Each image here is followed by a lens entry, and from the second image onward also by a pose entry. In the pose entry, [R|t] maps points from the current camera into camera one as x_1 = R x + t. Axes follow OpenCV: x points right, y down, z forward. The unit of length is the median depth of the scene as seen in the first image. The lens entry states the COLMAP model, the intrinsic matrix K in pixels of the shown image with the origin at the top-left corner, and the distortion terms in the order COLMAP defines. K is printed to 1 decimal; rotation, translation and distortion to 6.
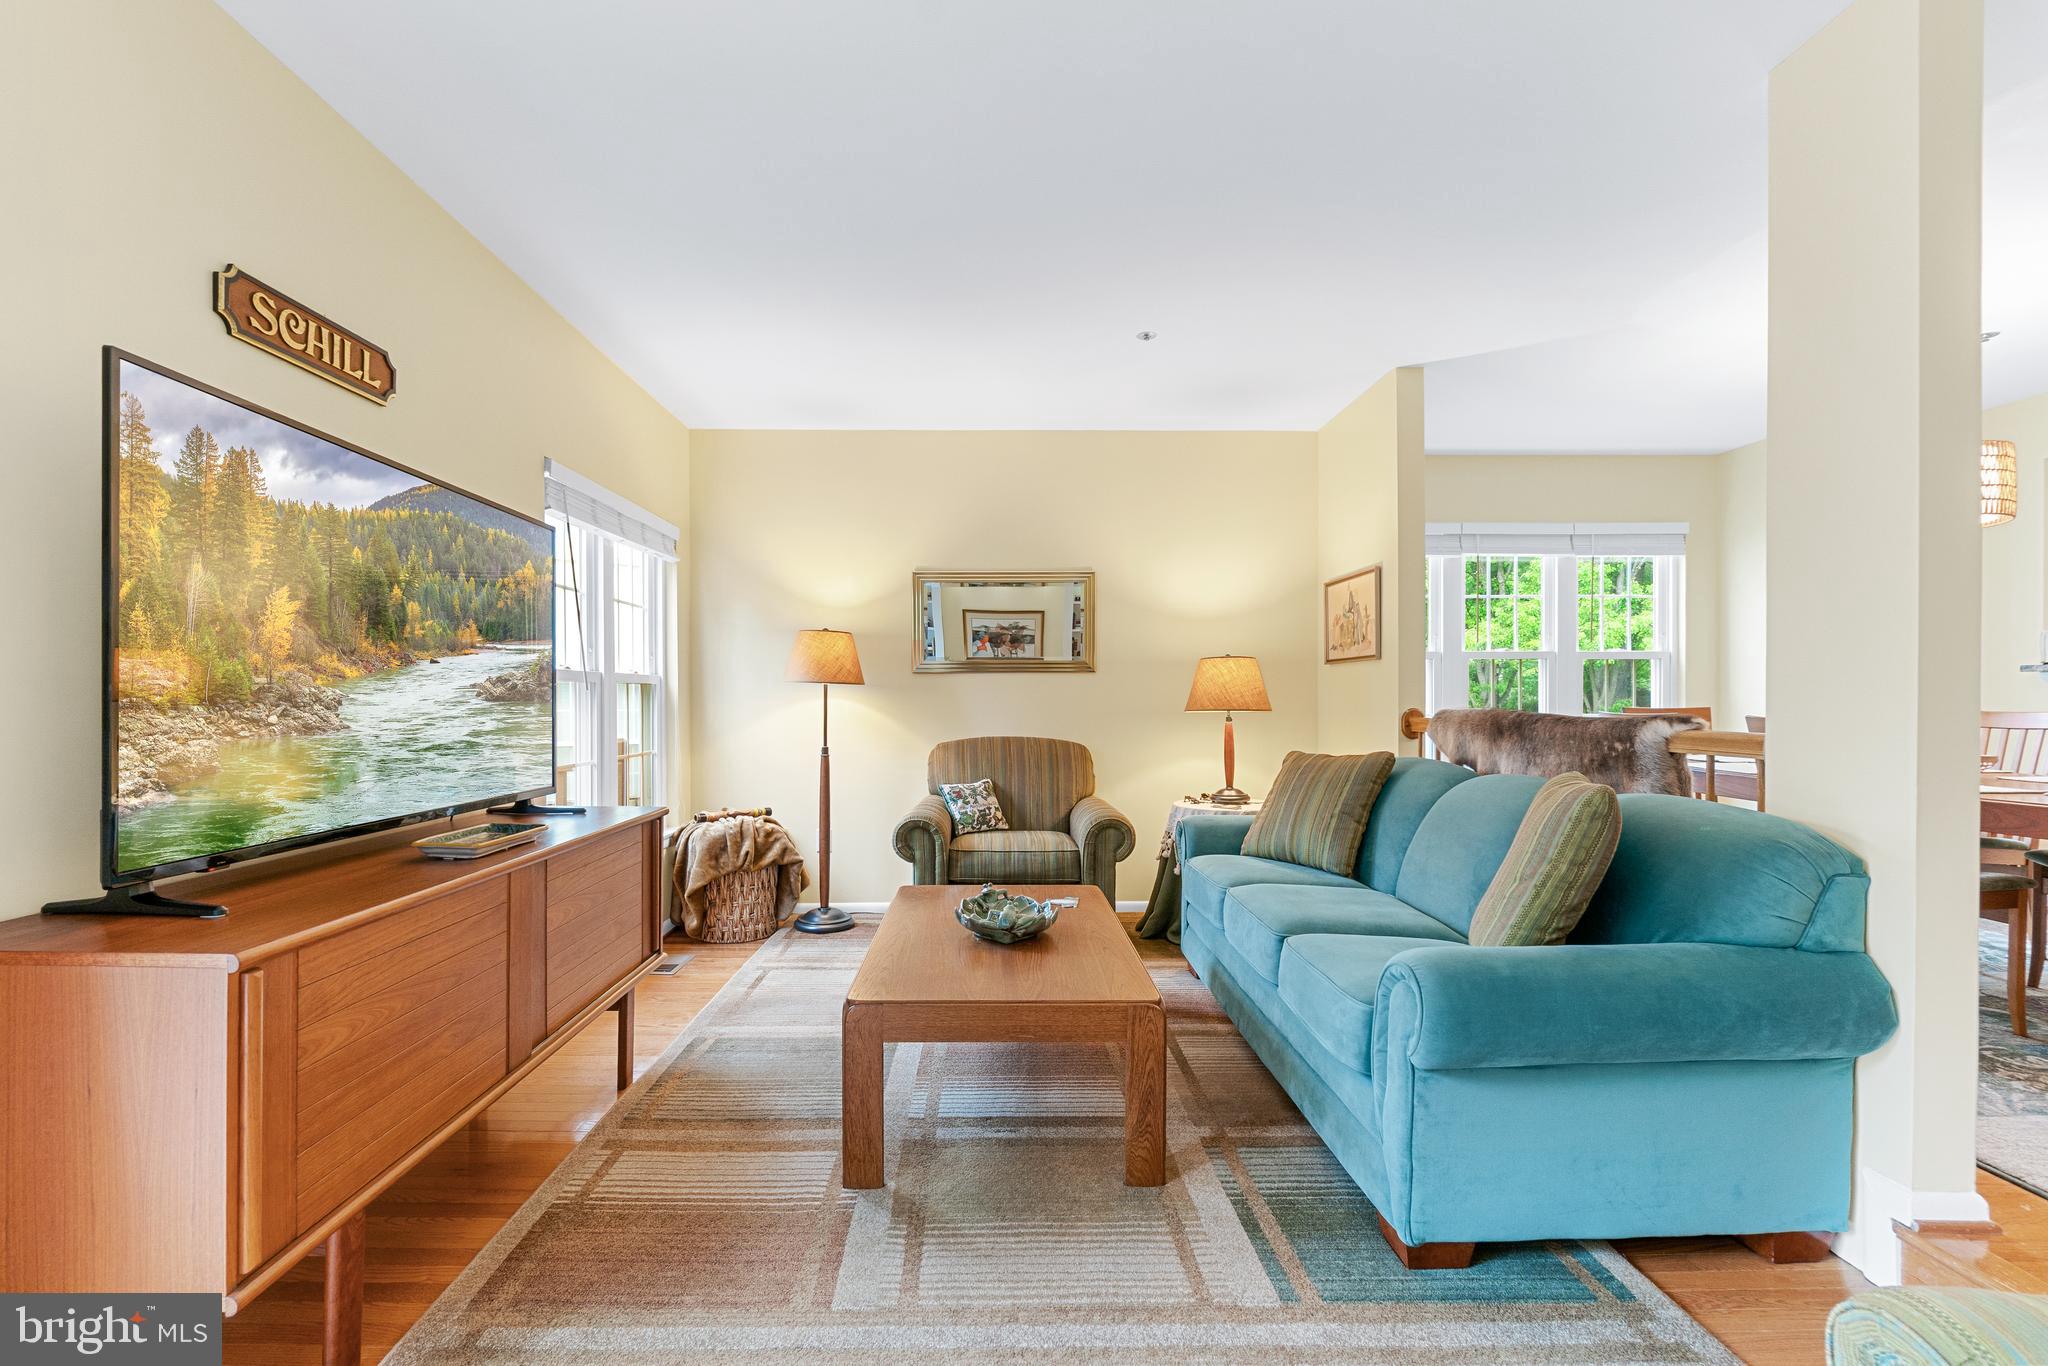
lens RADIAL K [[881.7, 0, 992.9], [0, 881.7, 707.8], [0, 0, 1]] dist [-0.002323, -0.000870]
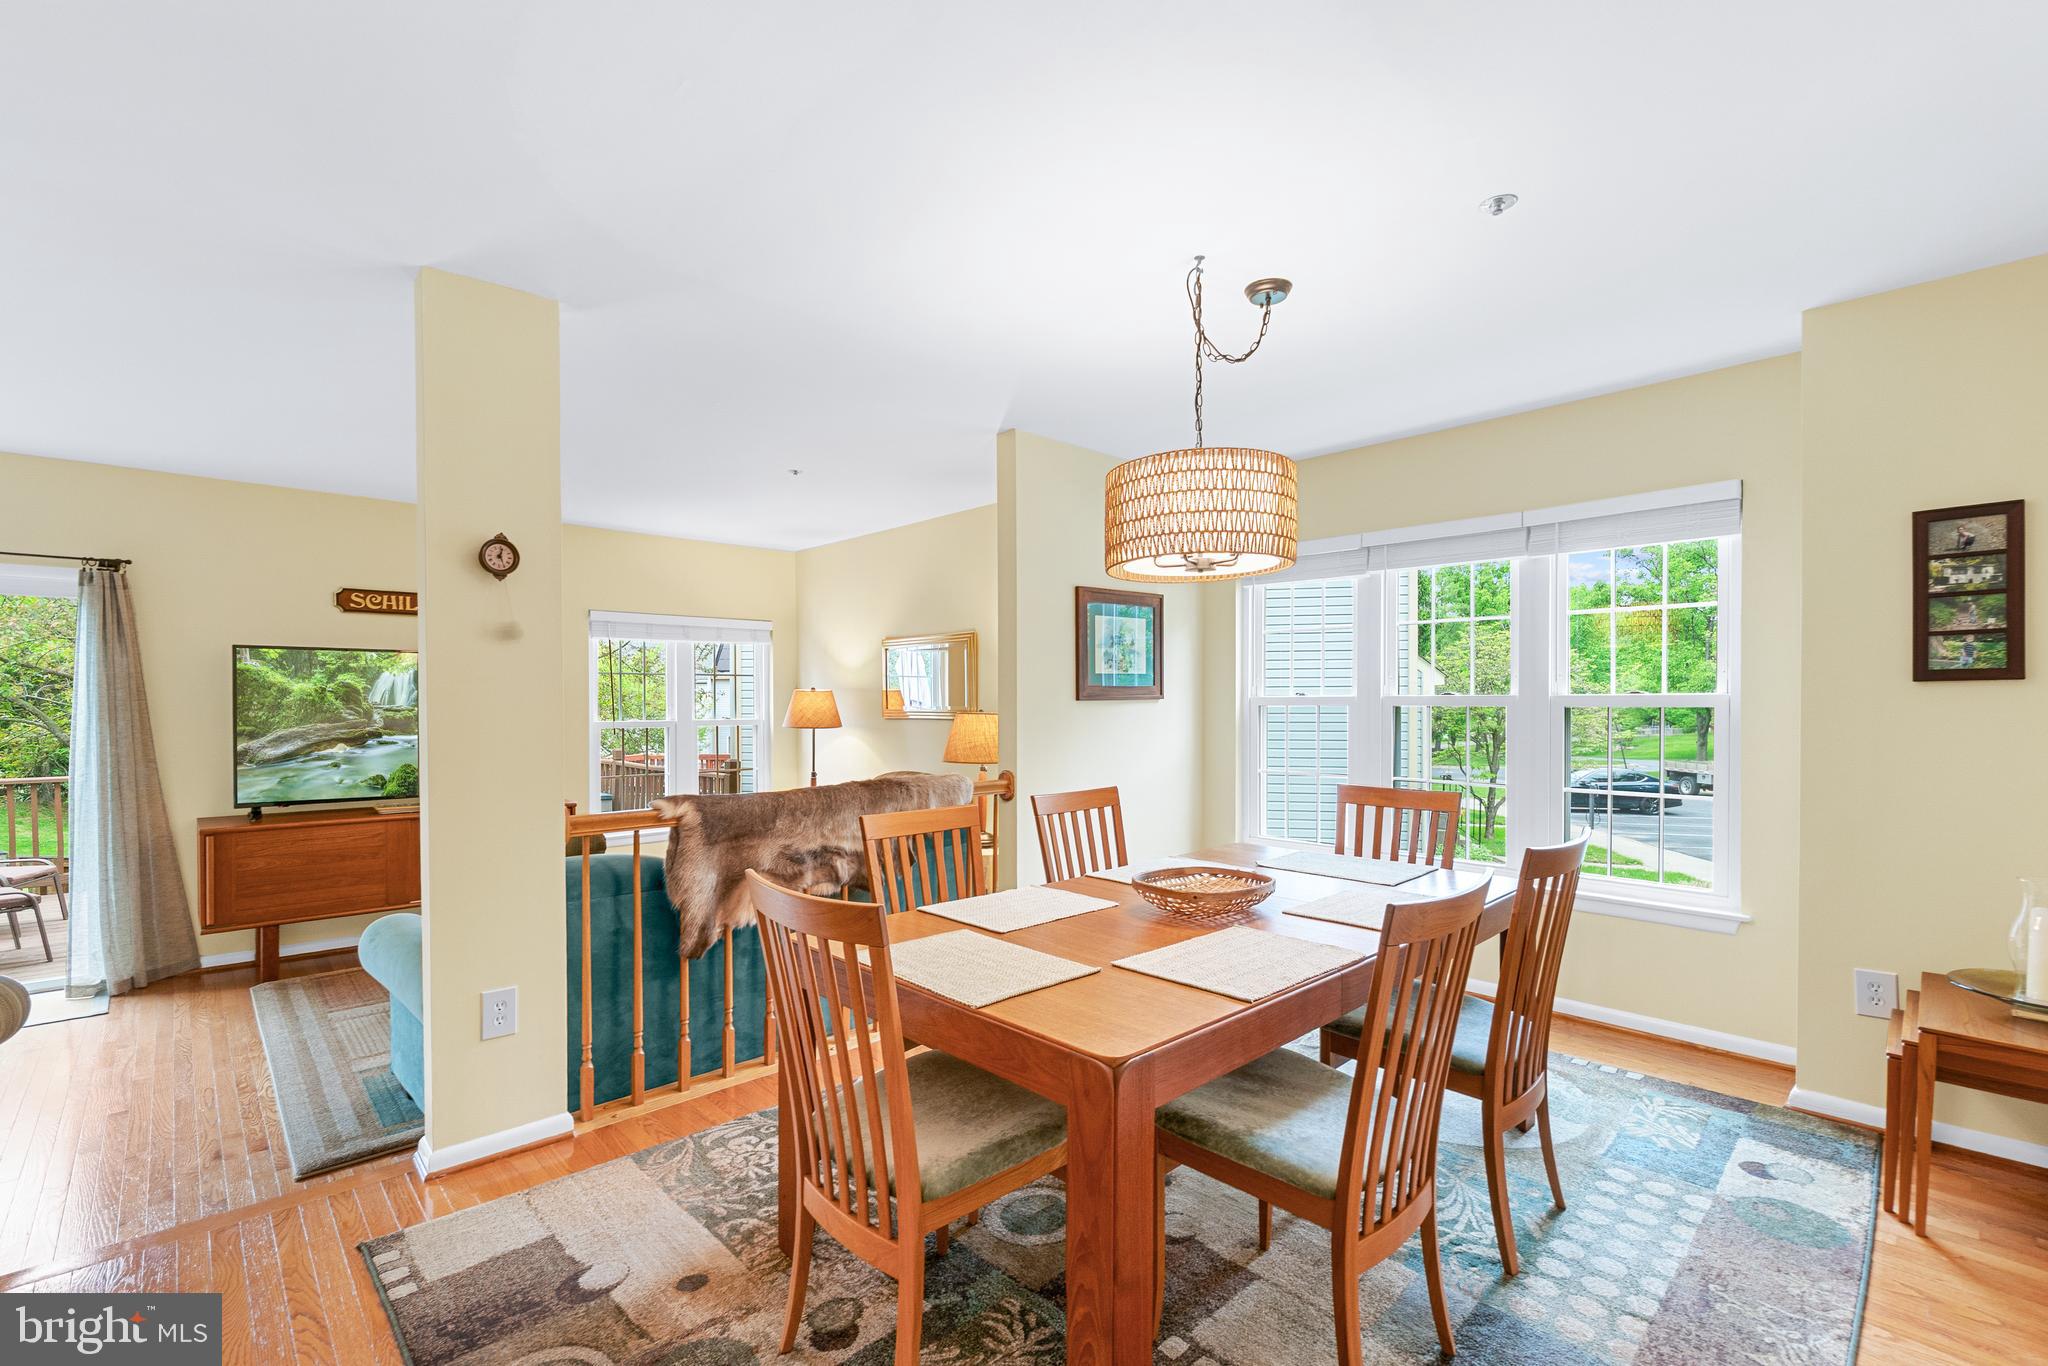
lens RADIAL K [[891.1, 0, 1011.1], [0, 891.1, 710.2], [0, 0, 1]] dist [0.002624, 0.000254]
pose [[0.677663, 0.007963, -0.735329, 1.219055], [-0.008203, 0.999961, 0.003269, -0.070067], [0.735326, 0.003817, 0.677702, 0.309005]]
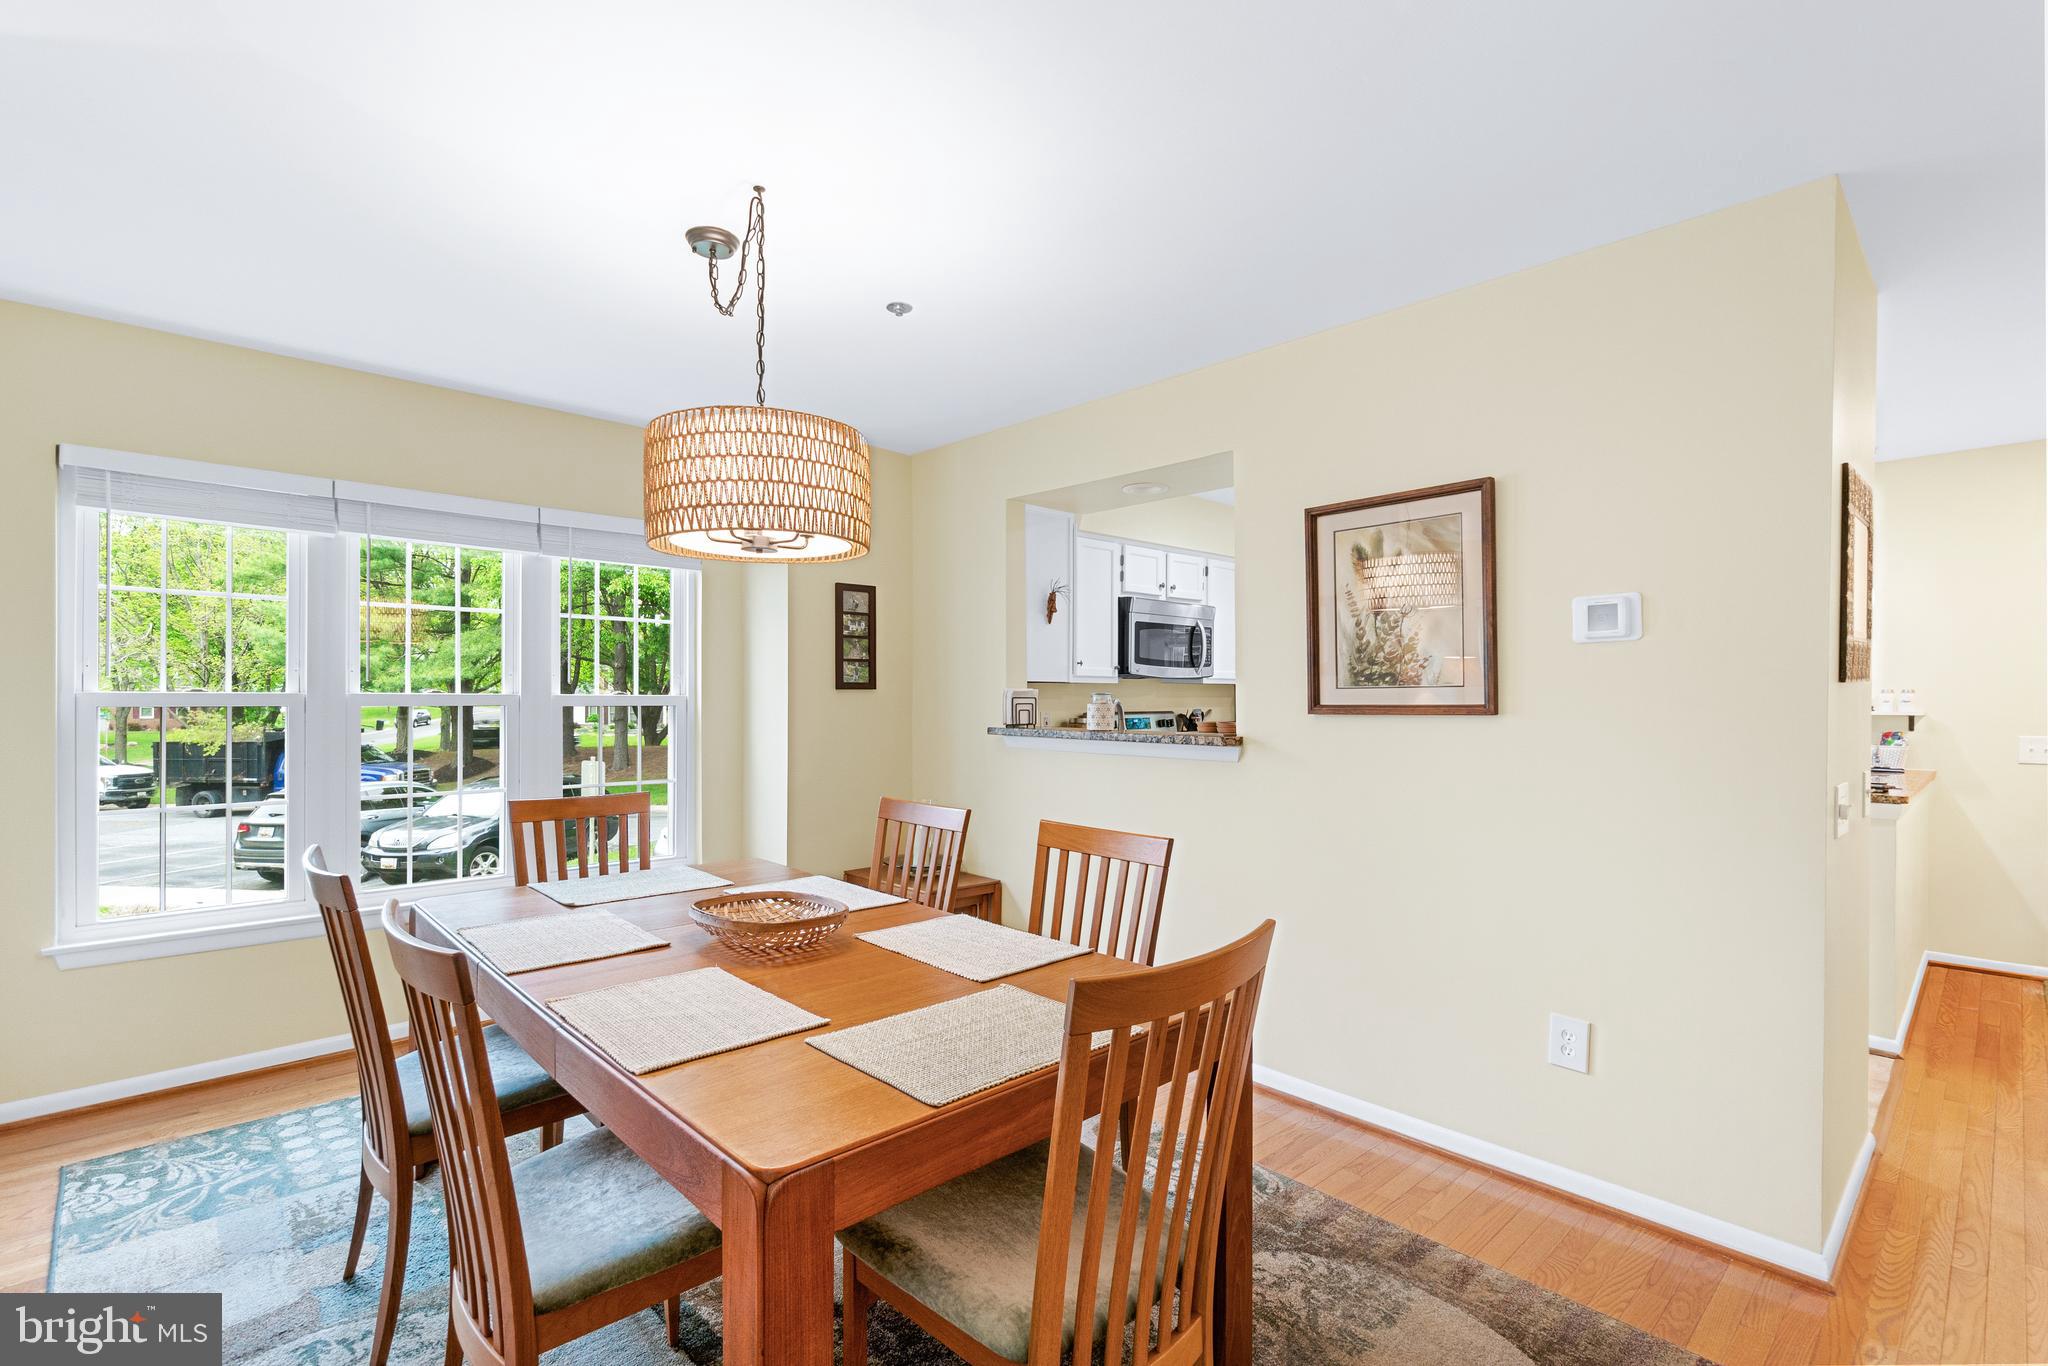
lens RADIAL K [[928.1, 0, 986.4], [0, 928.1, 704.2], [0, 0, 1]] dist [-0.000083, -0.000117]
pose [[0.747268, 0.001653, 0.664521, 0.598716], [0.003057, 0.999978, -0.005925, -0.070685], [-0.664516, 0.006459, 0.747246, 0.322662]]
